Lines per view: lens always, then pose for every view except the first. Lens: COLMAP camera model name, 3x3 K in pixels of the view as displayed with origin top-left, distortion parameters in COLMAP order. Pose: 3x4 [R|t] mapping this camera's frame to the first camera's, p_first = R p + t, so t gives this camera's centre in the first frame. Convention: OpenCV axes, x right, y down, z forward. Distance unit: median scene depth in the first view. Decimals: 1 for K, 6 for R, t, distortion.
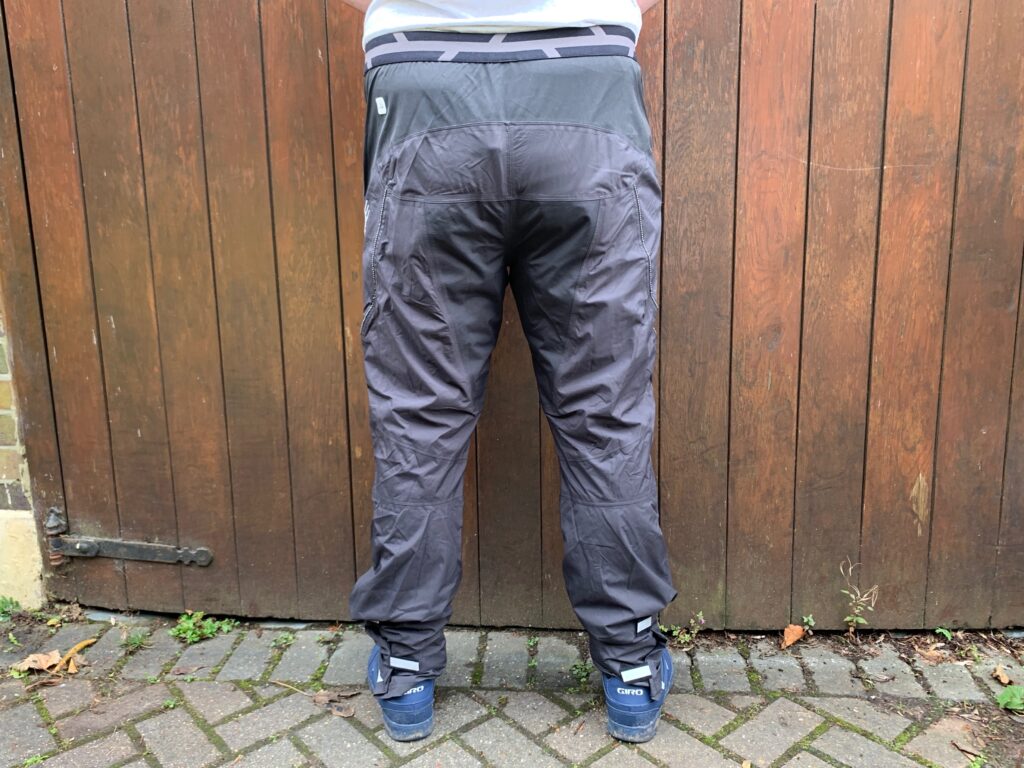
lens RADIAL K [[801.0, 0, 508.9], [0, 801.0, 378.4], [0, 0, 1]] dist [-0.000776, -0.015071]
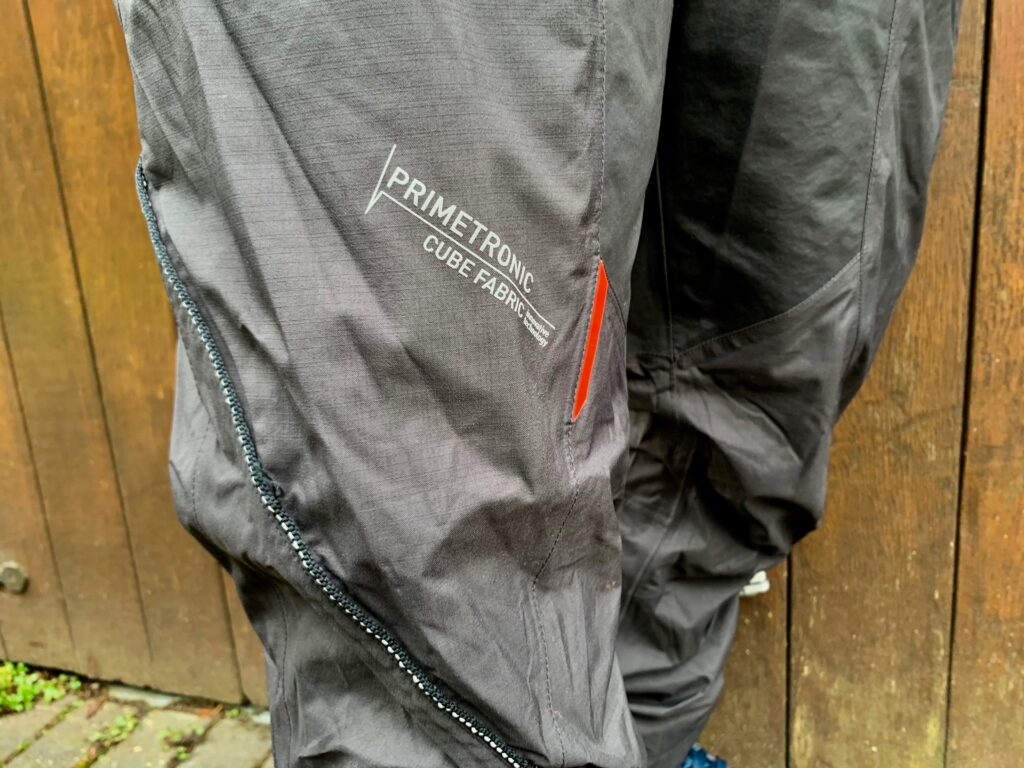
lens RADIAL K [[801.0, 0, 513.0], [0, 801.0, 383.9], [0, 0, 1]] dist [-0.000776, -0.015071]
pose [[0.975355, 0.009510, -0.220436, 0.138024], [0.003226, 0.998349, 0.057344, 0.045095], [0.220617, -0.056642, 0.973714, 0.549028]]
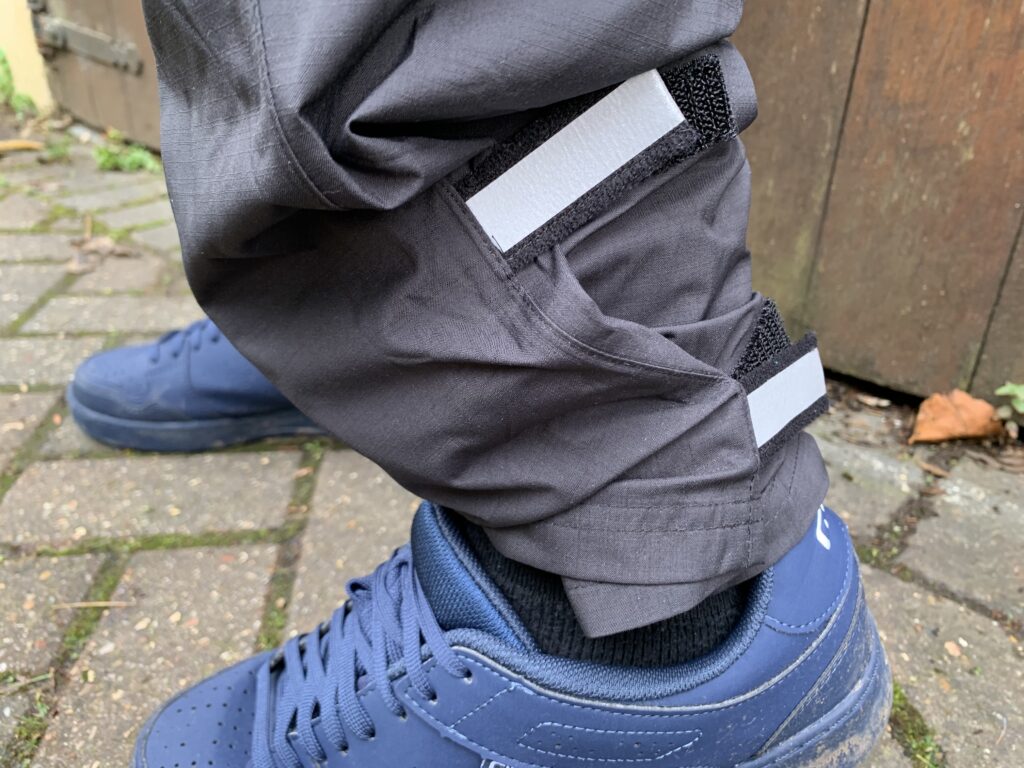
lens RADIAL K [[801.0, 0, 511.1], [0, 801.0, 380.6], [0, 0, 1]] dist [-0.000776, -0.015071]
pose [[0.817107, 0.313625, -0.483711, 0.370044], [-0.159447, 0.929285, 0.333177, 0.220220], [0.553998, -0.195115, 0.809331, 0.608814]]
